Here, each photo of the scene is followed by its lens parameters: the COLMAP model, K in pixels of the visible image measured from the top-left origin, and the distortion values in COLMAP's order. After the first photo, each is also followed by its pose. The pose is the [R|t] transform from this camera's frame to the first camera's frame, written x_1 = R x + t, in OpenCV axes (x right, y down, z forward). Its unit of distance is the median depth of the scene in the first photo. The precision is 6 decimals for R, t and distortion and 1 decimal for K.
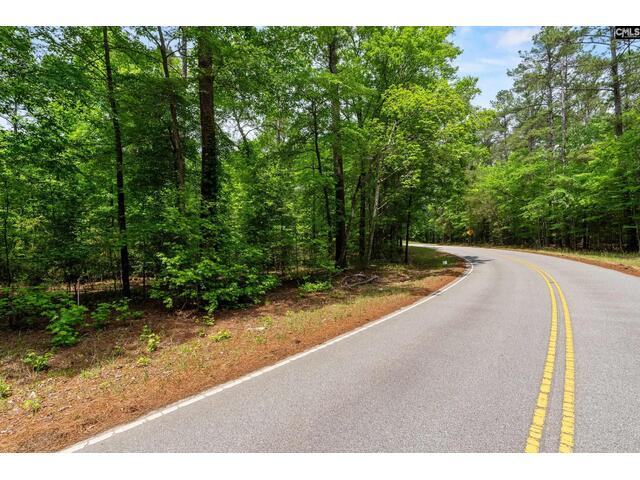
lens RADIAL K [[295.4, 0, 320.1], [0, 295.4, 240.8], [0, 0, 1]] dist [0.001410, 0.000212]
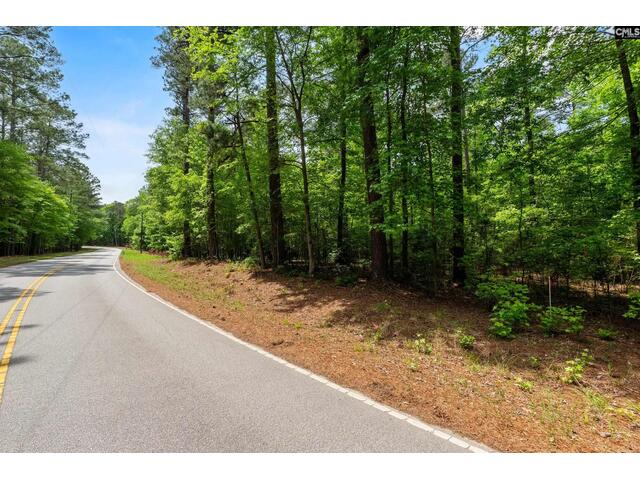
lens RADIAL K [[295.4, 0, 320.1], [0, 295.4, 238.5], [0, 0, 1]] dist [0.001410, 0.000212]
pose [[0.010686, 0.006583, -0.999921, 0.131822], [0.002795, 0.999974, 0.006613, 0.002699], [0.999939, -0.002865, 0.010668, 0.316511]]
